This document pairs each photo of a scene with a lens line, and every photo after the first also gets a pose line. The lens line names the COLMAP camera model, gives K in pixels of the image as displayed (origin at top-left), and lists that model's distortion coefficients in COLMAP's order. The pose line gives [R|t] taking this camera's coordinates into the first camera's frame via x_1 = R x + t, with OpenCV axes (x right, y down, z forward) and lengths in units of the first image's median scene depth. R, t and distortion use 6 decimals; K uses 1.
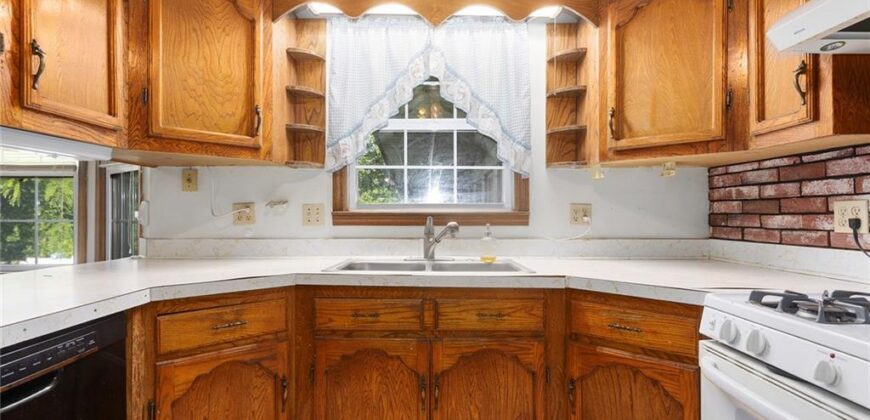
lens RADIAL K [[418.7, 0, 435.0], [0, 418.7, 211.2], [0, 0, 1]] dist [0.002406, -0.000034]
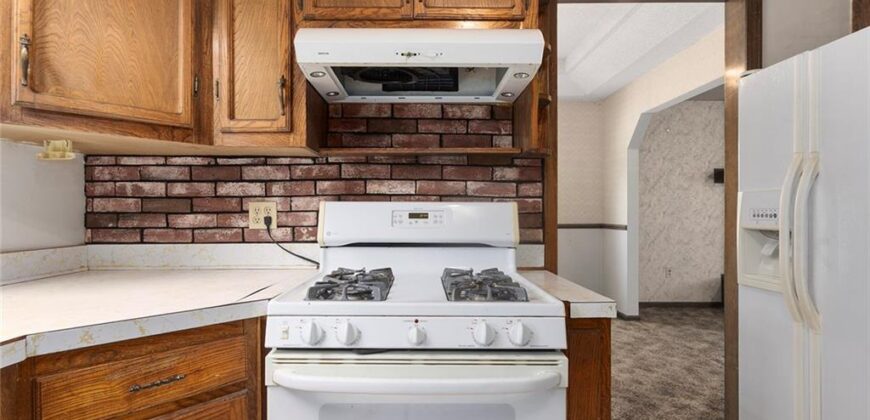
lens RADIAL K [[418.7, 0, 433.6], [0, 418.7, 212.2], [0, 0, 1]] dist [0.002406, -0.000034]
pose [[0.011264, -0.000953, 0.999936, -0.180171], [-0.005028, 0.999987, 0.001009, 0.000885], [-0.999924, -0.005039, 0.011259, 0.459464]]
